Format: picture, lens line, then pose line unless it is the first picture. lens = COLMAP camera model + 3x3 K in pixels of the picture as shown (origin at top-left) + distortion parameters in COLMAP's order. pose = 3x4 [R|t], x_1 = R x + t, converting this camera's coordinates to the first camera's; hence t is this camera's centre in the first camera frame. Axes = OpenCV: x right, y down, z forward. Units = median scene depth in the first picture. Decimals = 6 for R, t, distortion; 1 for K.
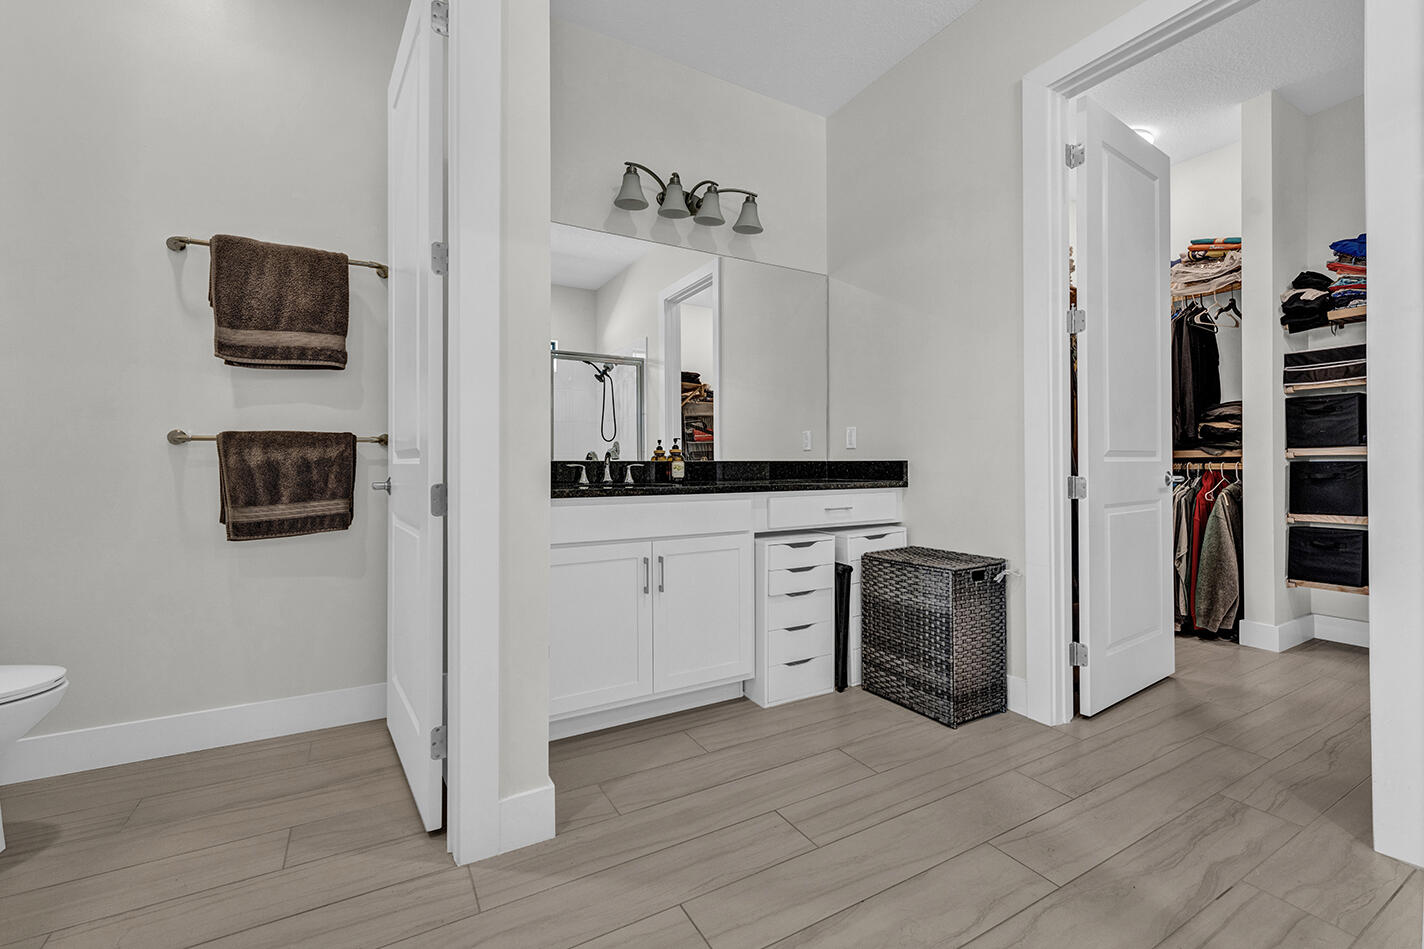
lens RADIAL K [[590.3, 0, 719.1], [0, 590.3, 457.4], [0, 0, 1]] dist [0.000720, -0.000309]
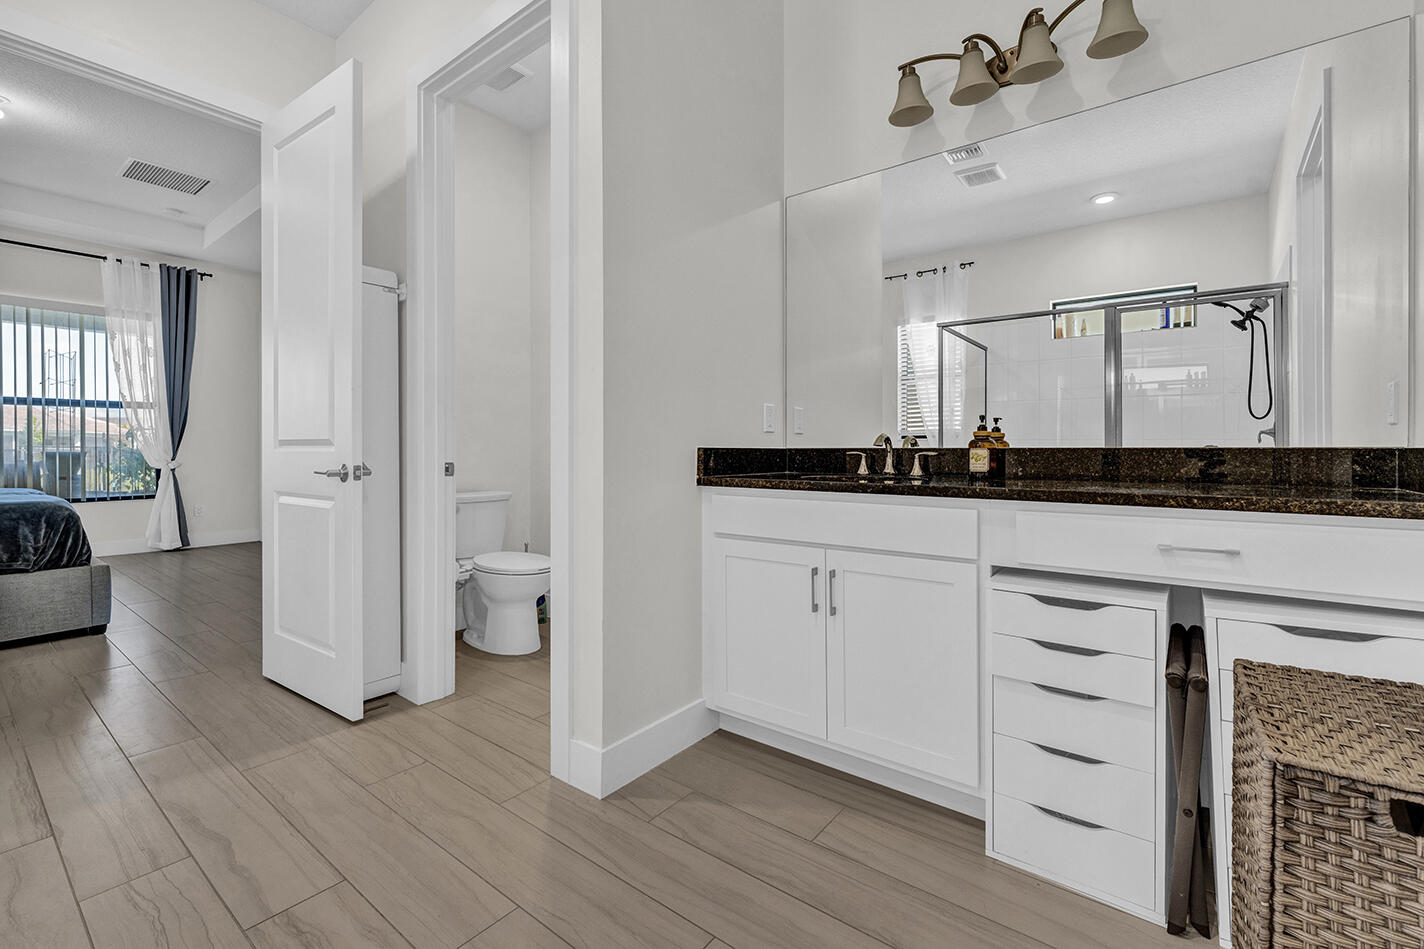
lens RADIAL K [[607.7, 0, 713.3], [0, 607.7, 450.8], [0, 0, 1]] dist [-0.000487, -0.000109]
pose [[0.402907, 0.004981, -0.915227, 0.515923], [0.004944, 0.999959, 0.007618, 0.002743], [0.915228, -0.007594, 0.402866, 0.479057]]
